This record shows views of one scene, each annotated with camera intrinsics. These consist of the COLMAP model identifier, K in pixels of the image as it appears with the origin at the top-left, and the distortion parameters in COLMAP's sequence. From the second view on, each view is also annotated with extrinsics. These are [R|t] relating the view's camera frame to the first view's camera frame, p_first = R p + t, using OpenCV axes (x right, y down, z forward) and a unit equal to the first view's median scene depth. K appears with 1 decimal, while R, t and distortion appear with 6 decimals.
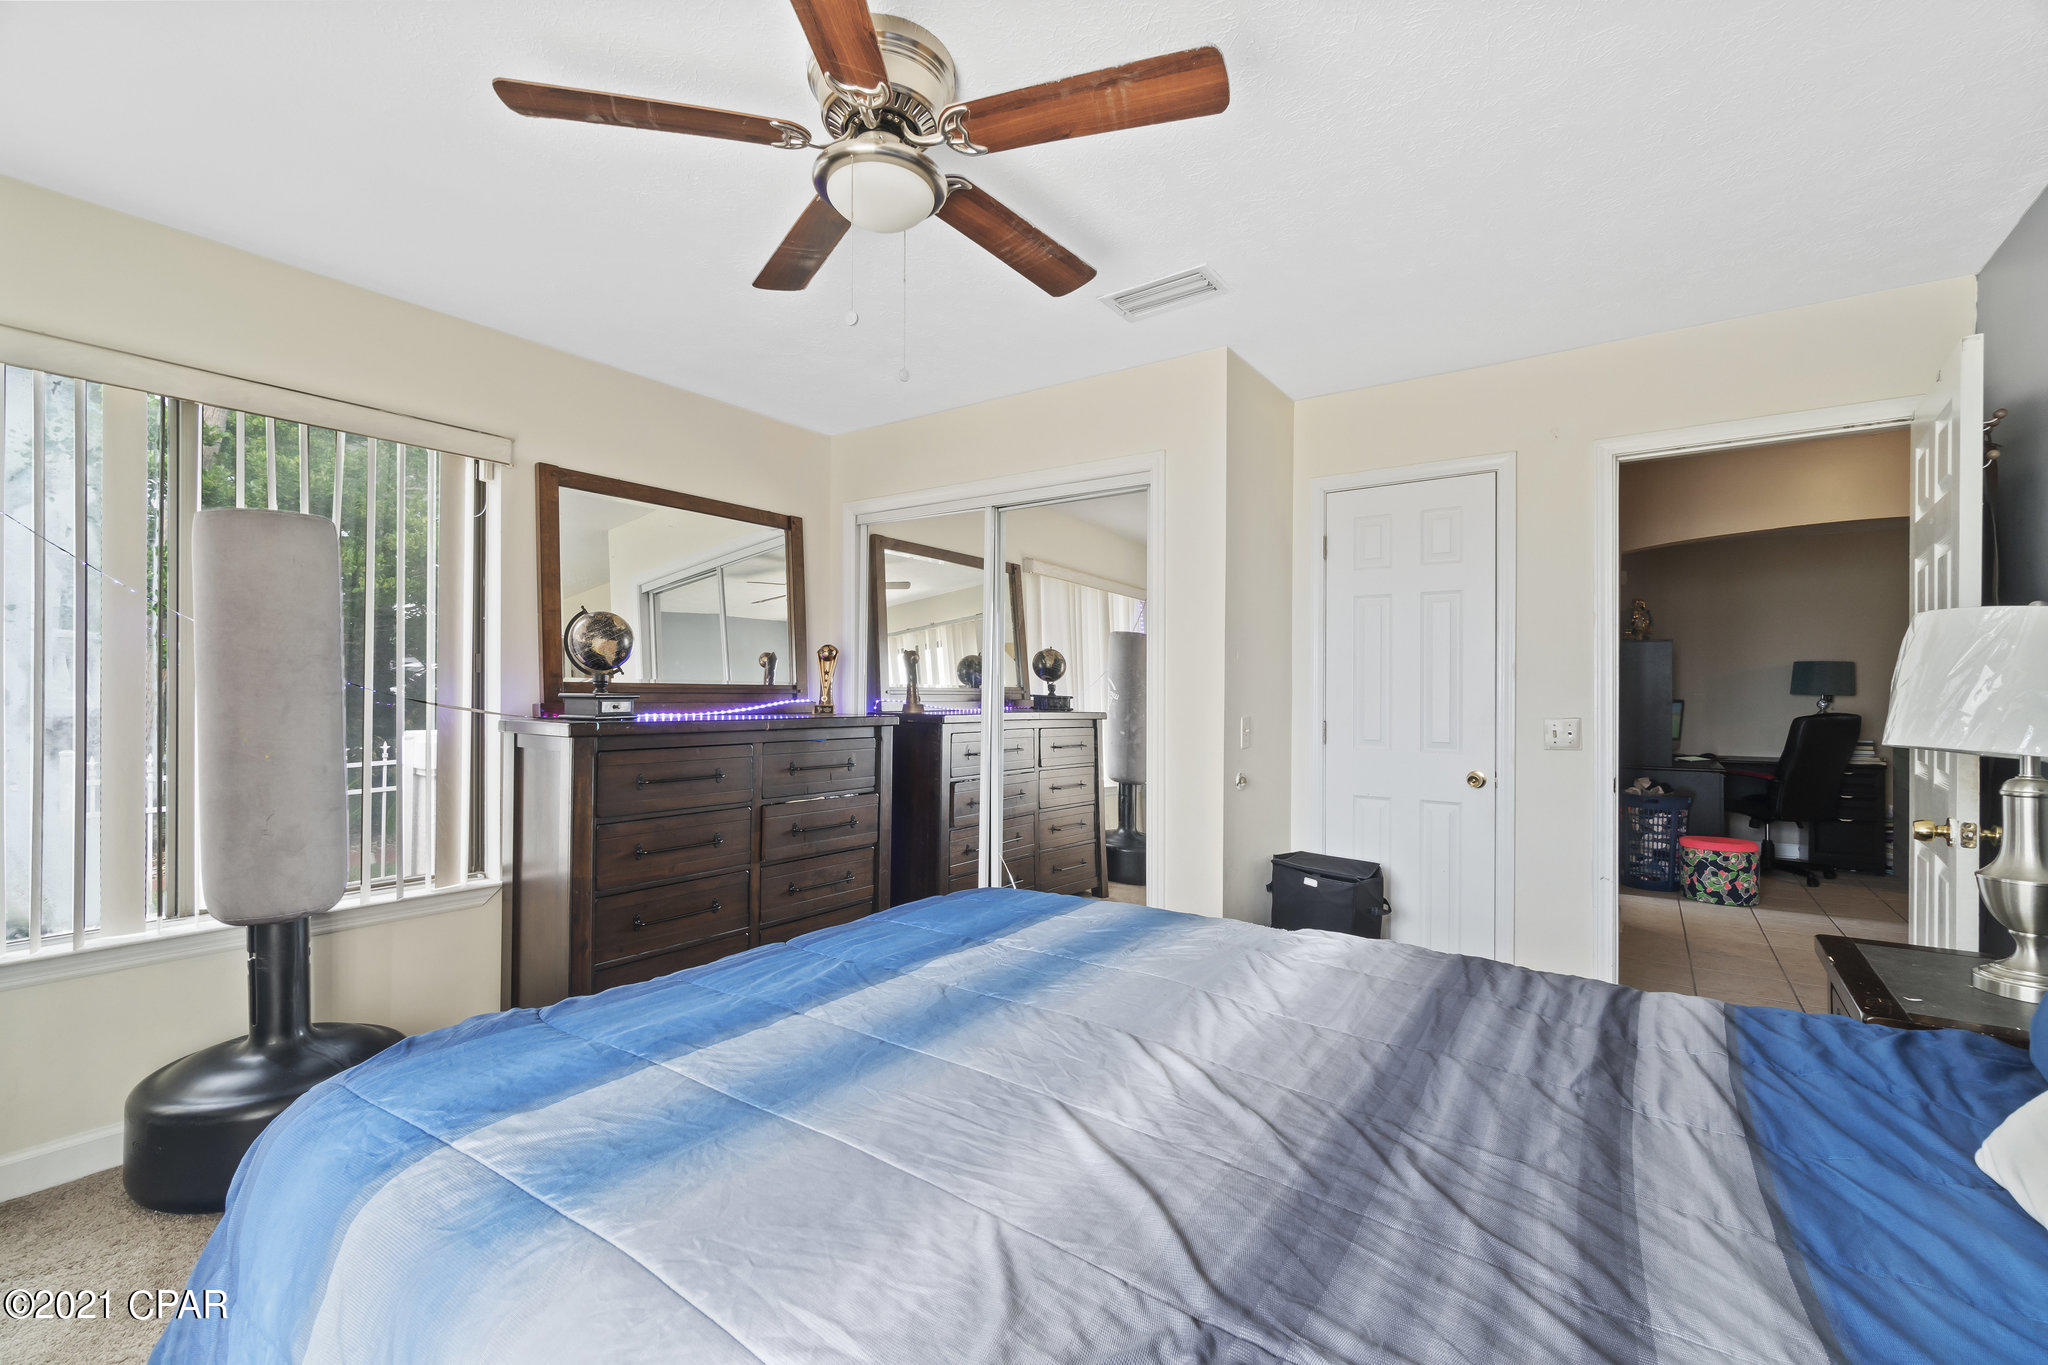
lens RADIAL K [[880.5, 0, 1024.0], [0, 880.5, 682.5], [0, 0, 1]] dist [0.001769, 0.000320]
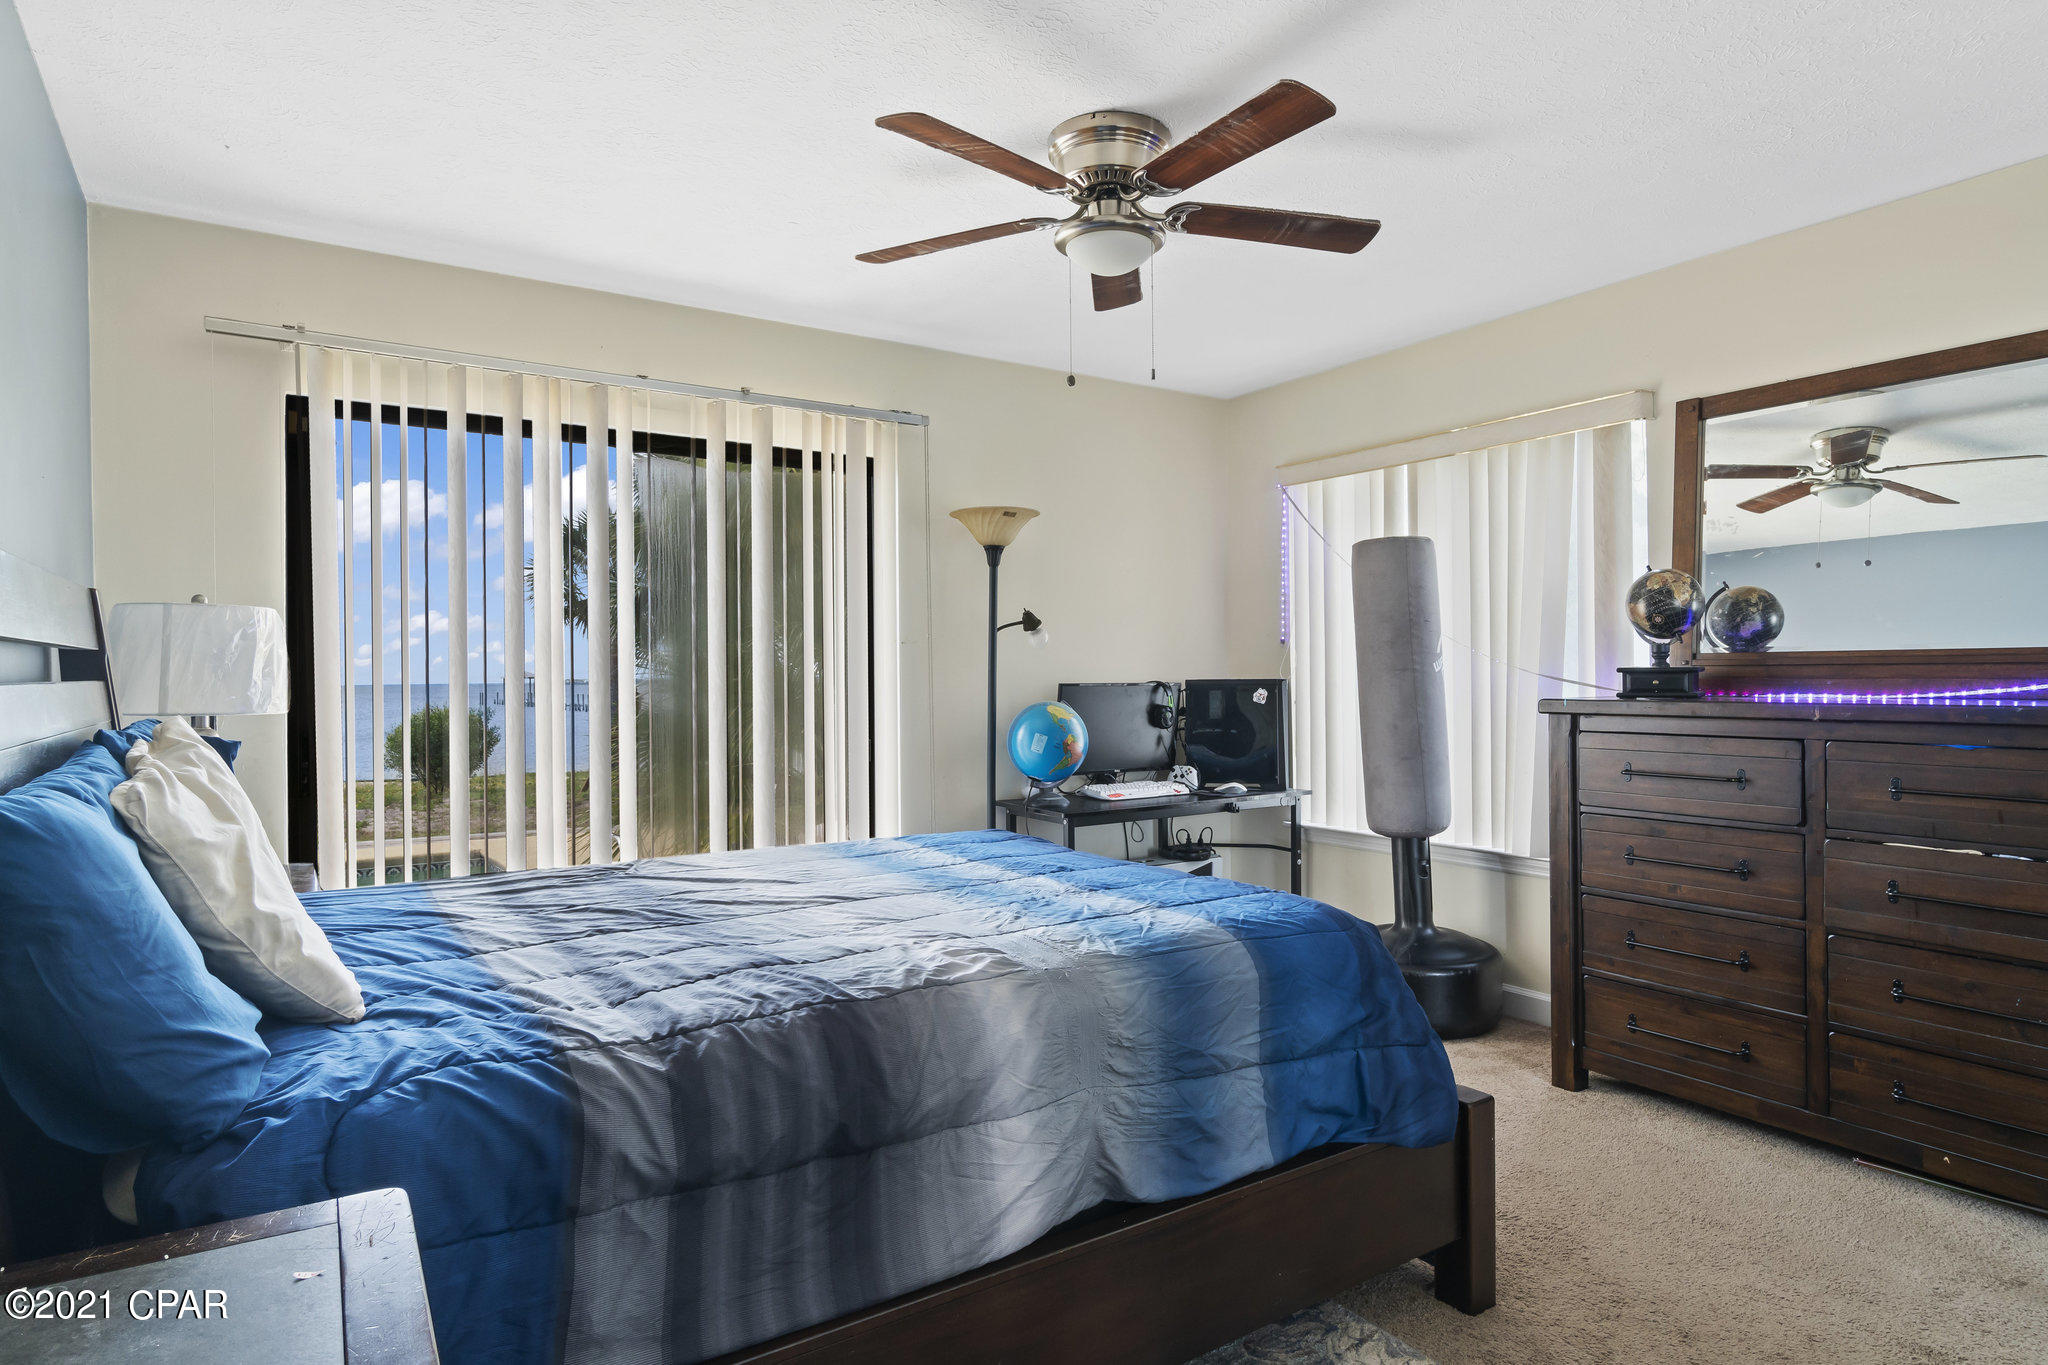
lens RADIAL K [[1118.7, 0, 1024.0], [0, 1118.7, 682.5], [0, 0, 1]] dist [-0.001016, -0.000489]
pose [[-0.360949, 0.008639, -0.932546, 0.710317], [0.020628, 0.999786, 0.001278, 0.013312], [0.932358, -0.018776, -0.361050, 0.786470]]
